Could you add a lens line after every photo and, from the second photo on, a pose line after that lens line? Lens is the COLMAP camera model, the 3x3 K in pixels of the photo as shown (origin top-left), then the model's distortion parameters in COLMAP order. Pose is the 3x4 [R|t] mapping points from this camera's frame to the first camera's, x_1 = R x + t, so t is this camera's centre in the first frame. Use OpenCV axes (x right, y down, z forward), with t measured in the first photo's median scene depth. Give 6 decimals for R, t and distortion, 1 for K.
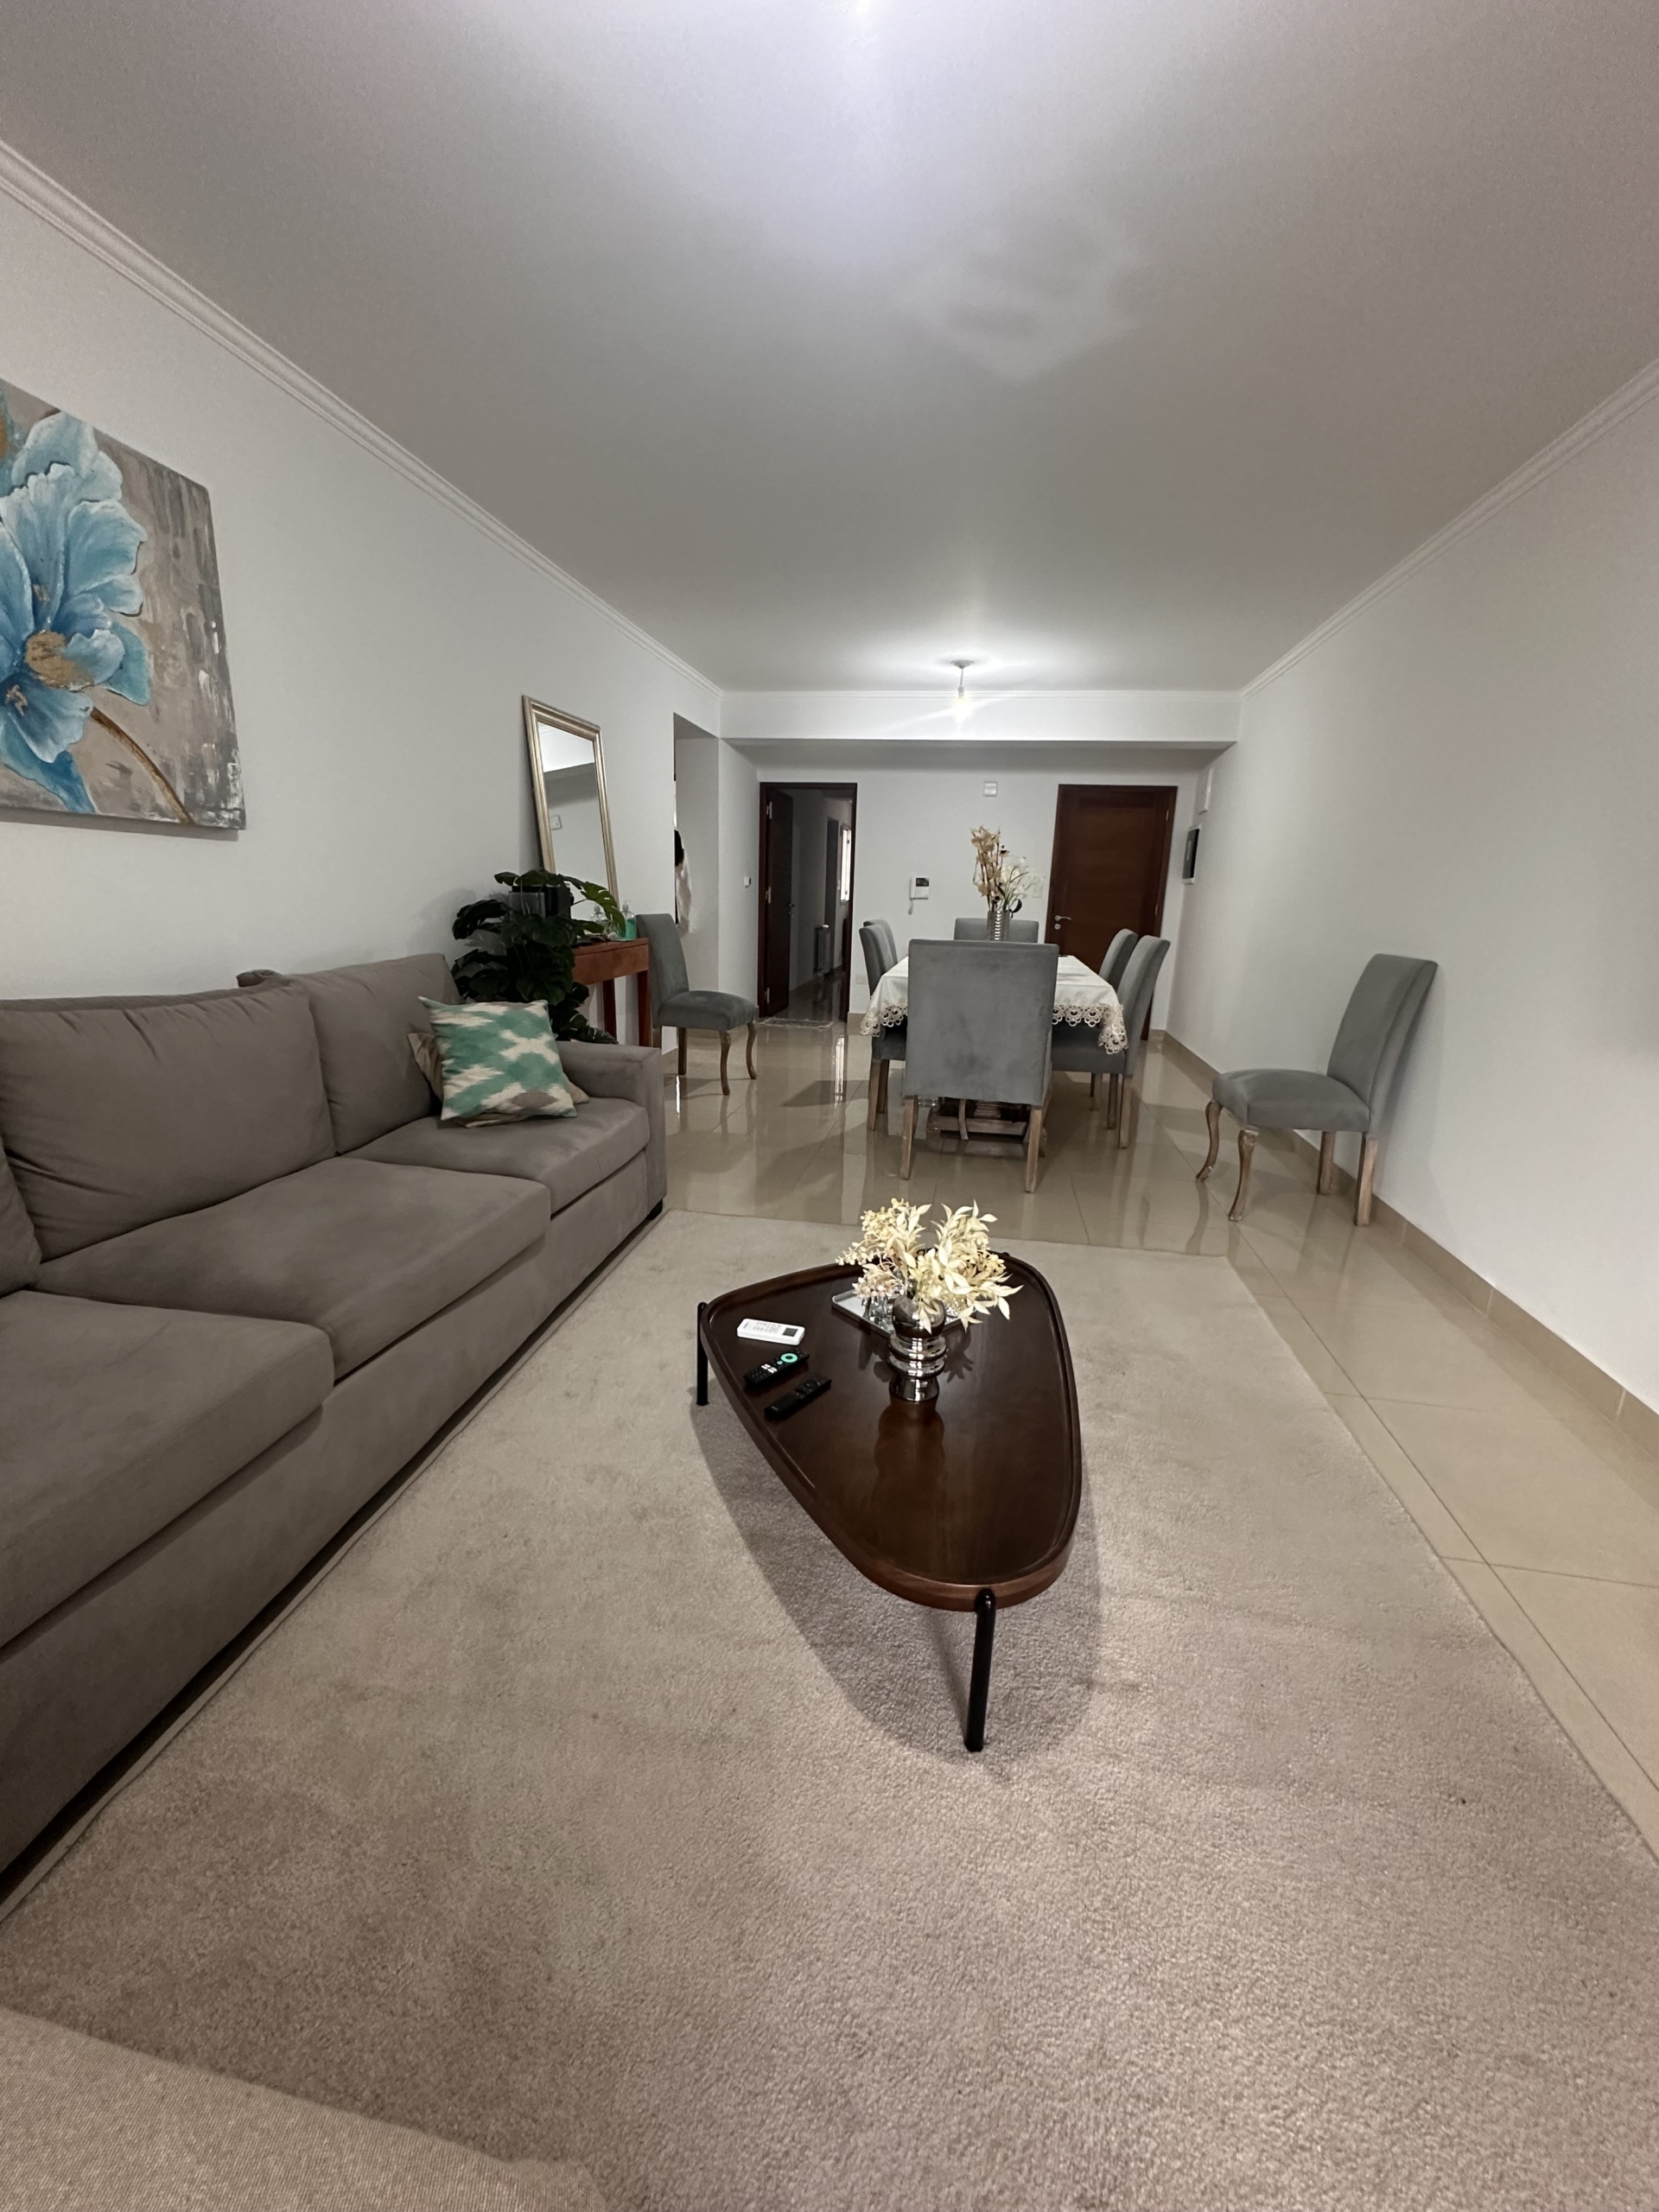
lens RADIAL K [[878.2, 0, 828.7], [0, 878.2, 1108.6], [0, 0, 1]] dist [-0.001948, 0.000142]
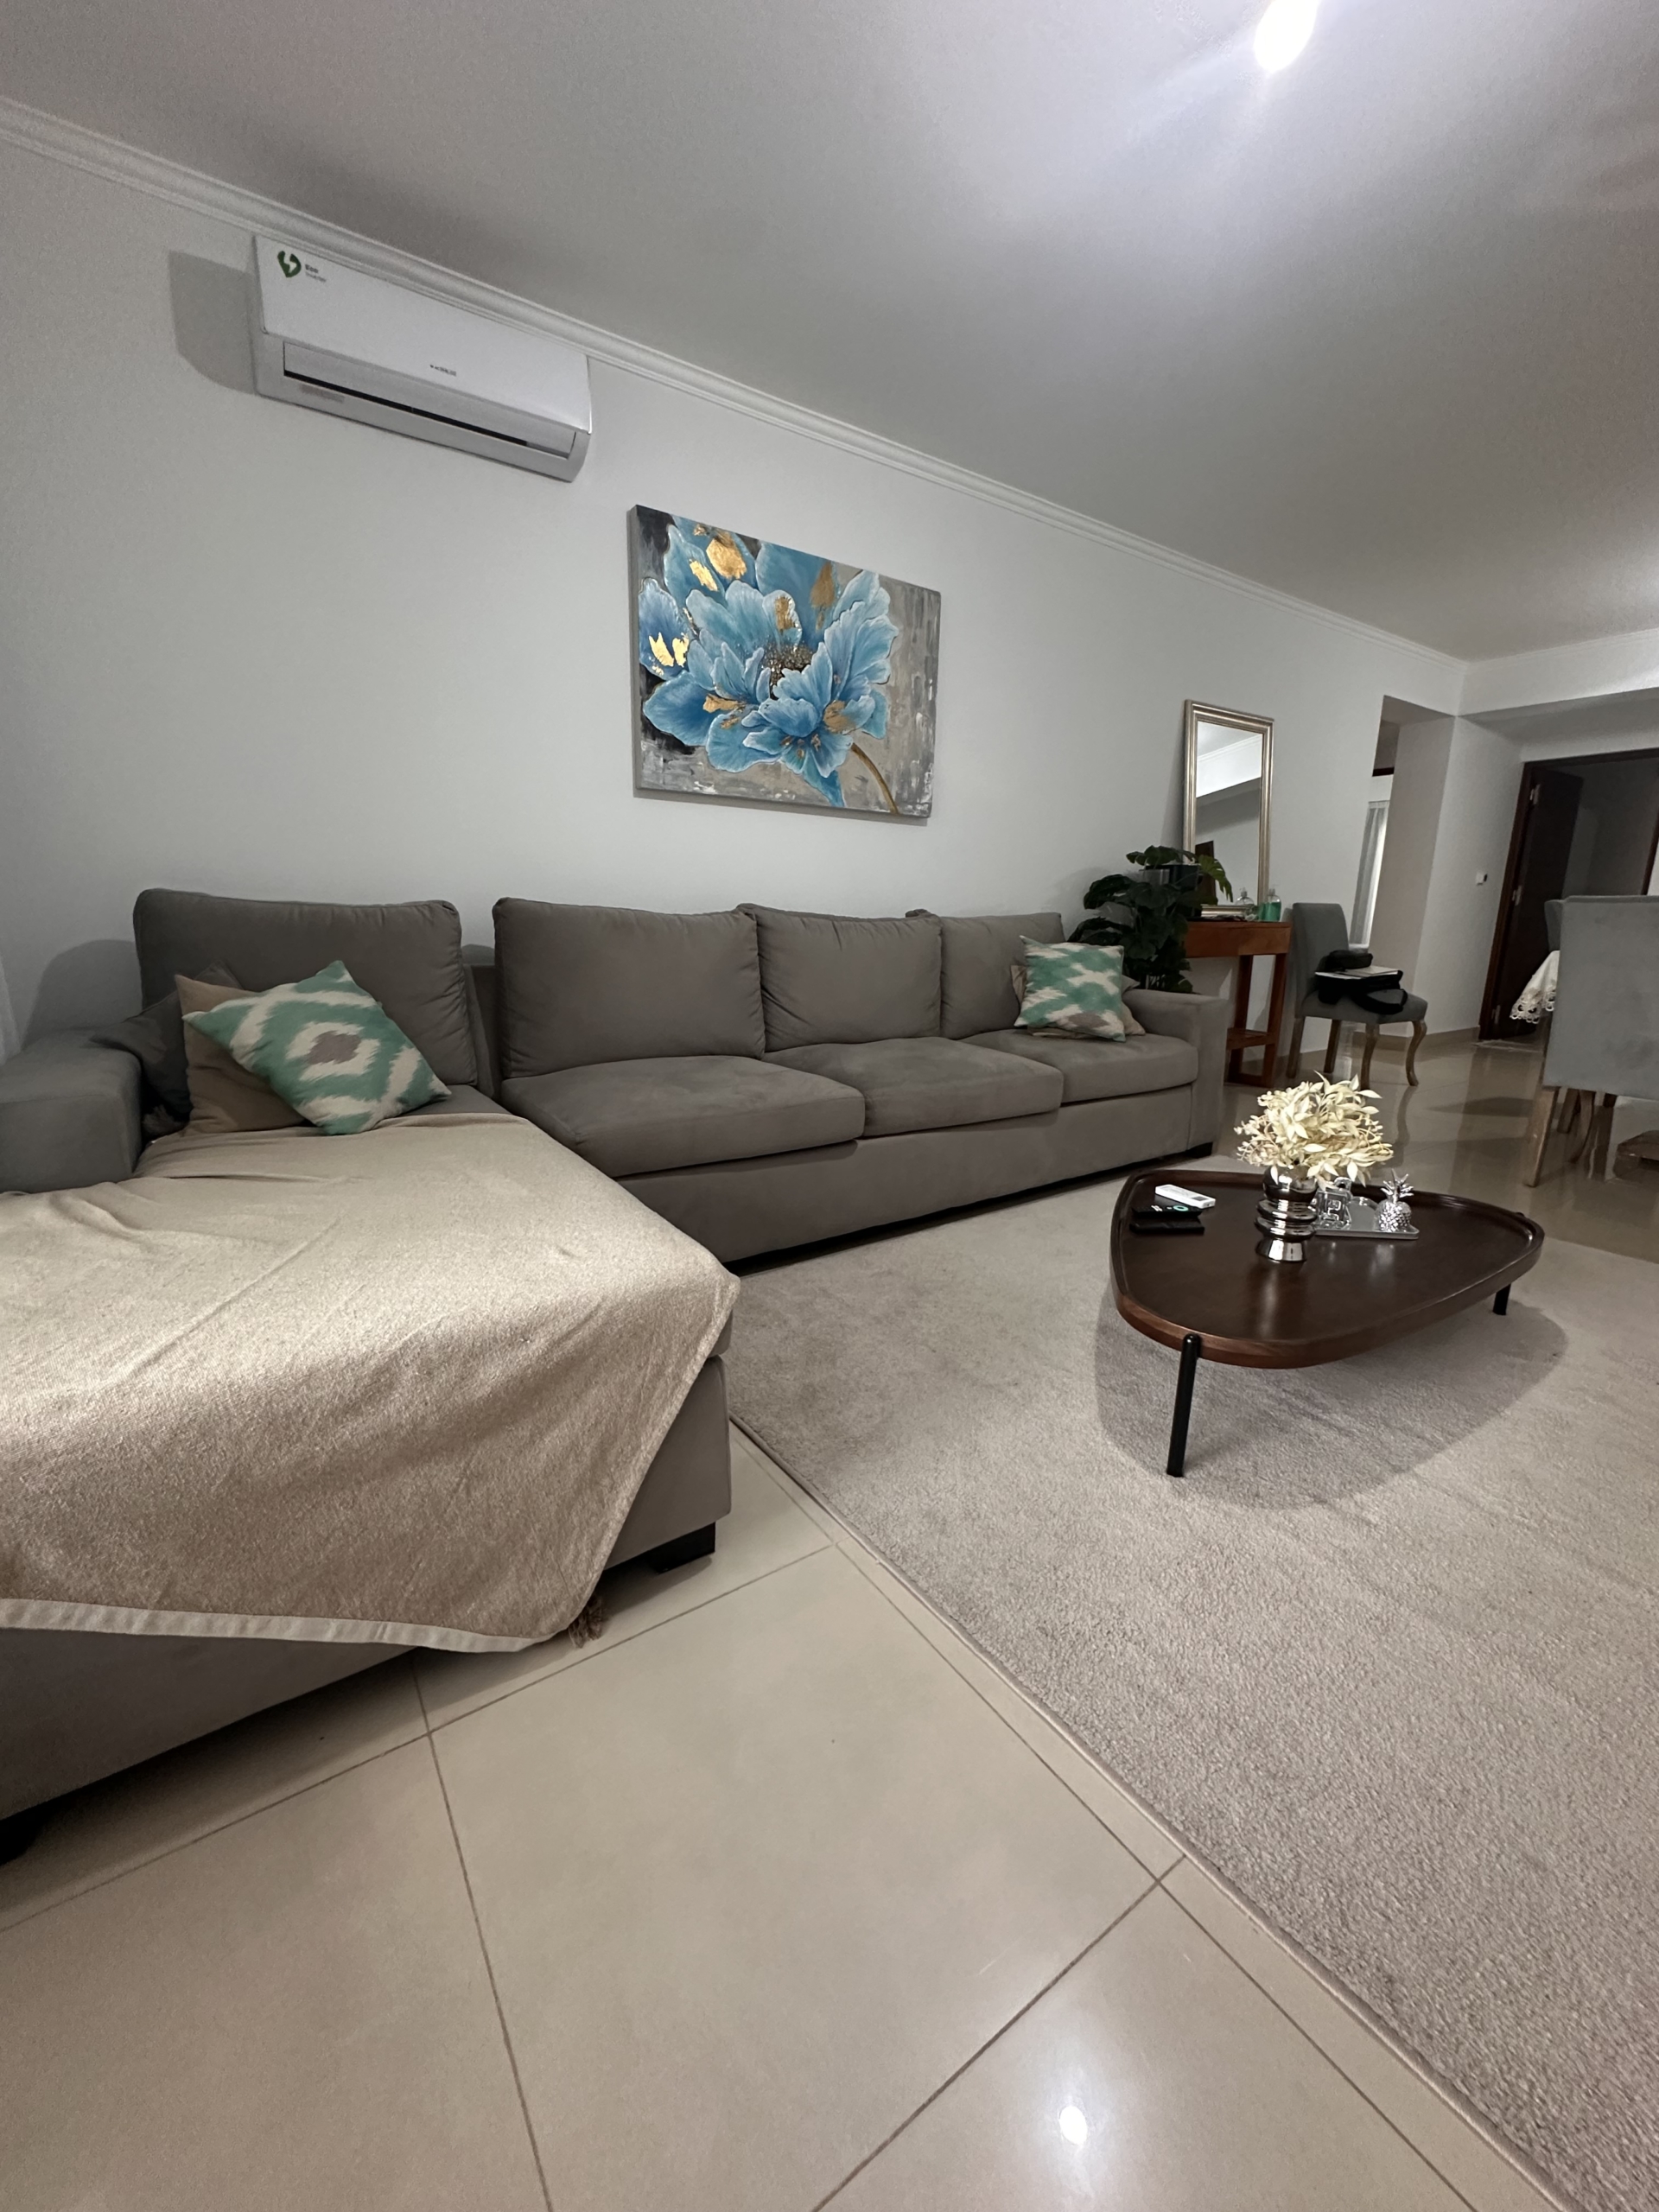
lens RADIAL K [[878.2, 0, 835.6], [0, 878.2, 1107.8], [0, 0, 1]] dist [-0.001948, 0.000142]
pose [[0.698359, 0.135588, -0.702788, 0.384490], [-0.165410, 0.985886, 0.025838, 0.178697], [0.696372, 0.098204, 0.710930, -0.131051]]
